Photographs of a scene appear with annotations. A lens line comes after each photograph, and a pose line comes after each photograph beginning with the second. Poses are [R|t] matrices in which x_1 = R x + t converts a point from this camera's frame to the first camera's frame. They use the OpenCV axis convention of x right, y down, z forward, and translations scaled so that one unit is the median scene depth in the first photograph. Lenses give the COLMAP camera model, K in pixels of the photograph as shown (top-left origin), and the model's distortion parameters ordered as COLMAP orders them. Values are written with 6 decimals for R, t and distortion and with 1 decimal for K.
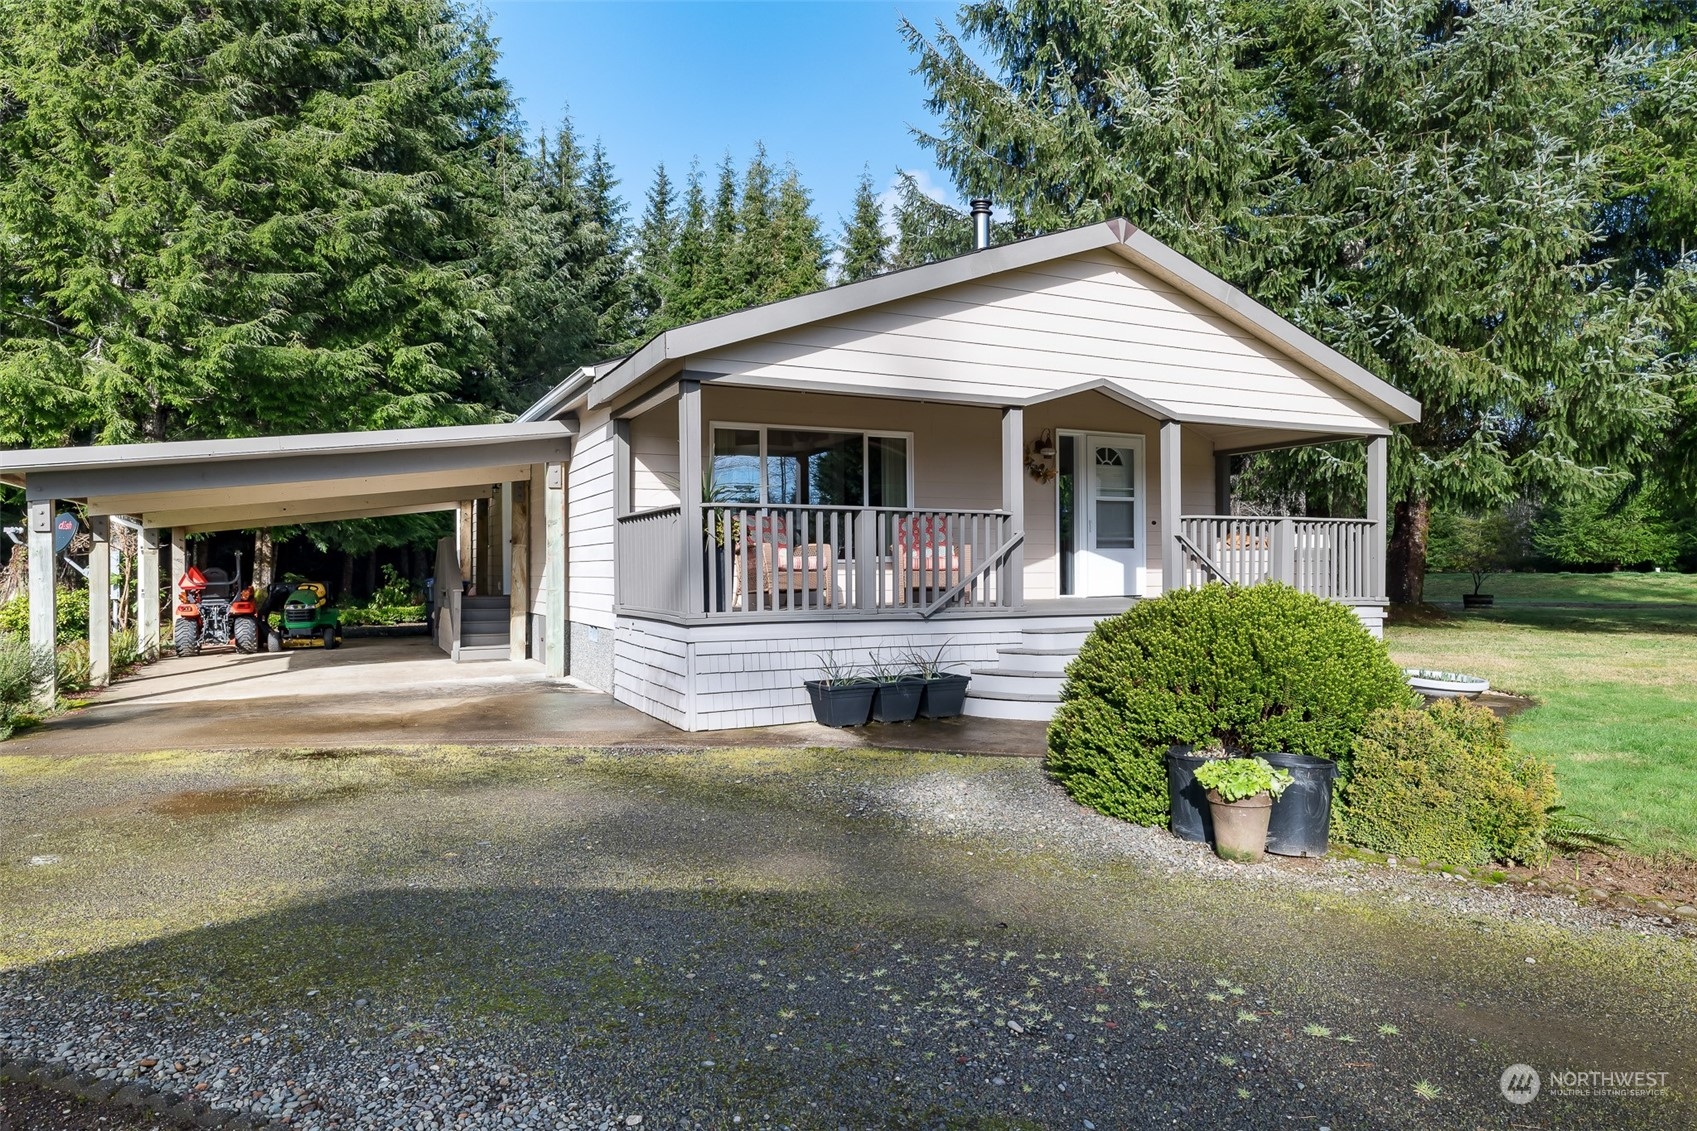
lens RADIAL K [[1046.2, 0, 852.1], [0, 1046.2, 564.9], [0, 0, 1]] dist [-0.003944, -0.000283]
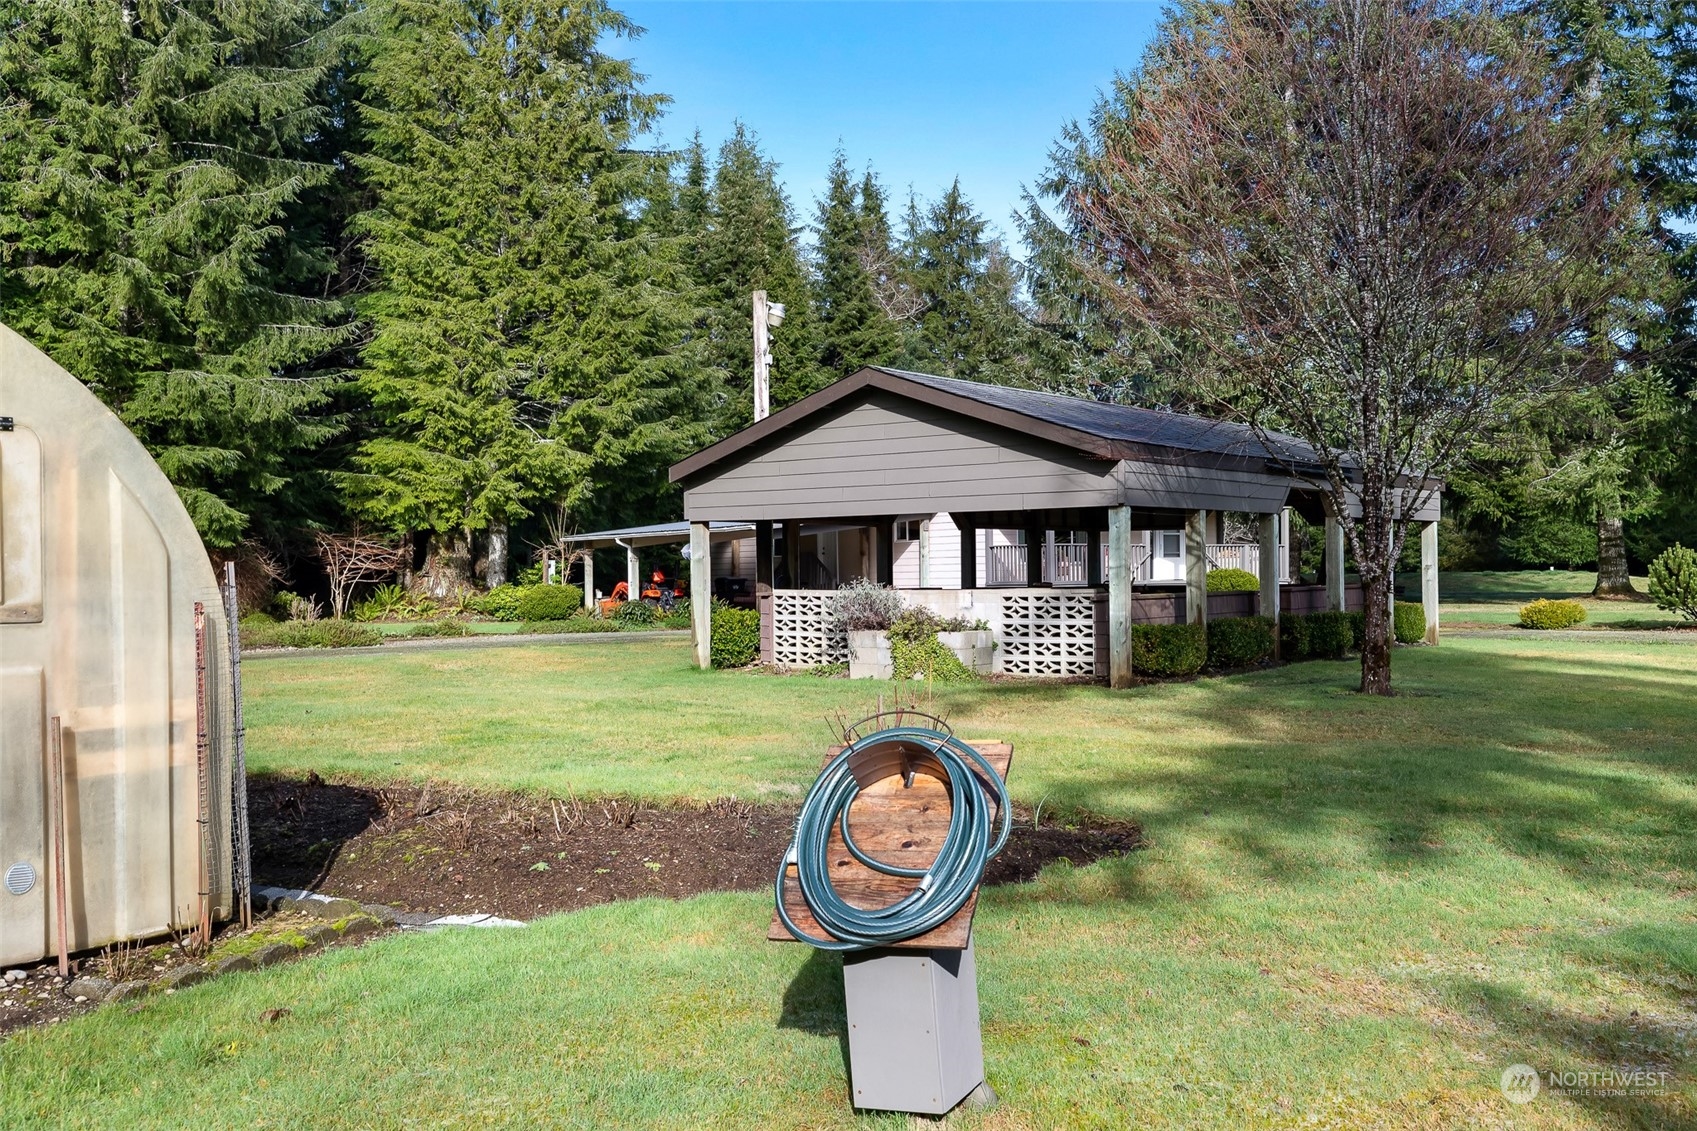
lens RADIAL K [[1698.5, 0, 847.2], [0, 1698.5, 567.9], [0, 0, 1]] dist [0.004566, 0.000000]
pose [[0.991171, -0.005194, 0.132491, -0.233039], [0.005524, 0.999983, -0.002118, 0.002415], [-0.132478, 0.002831, 0.991182, -0.633958]]
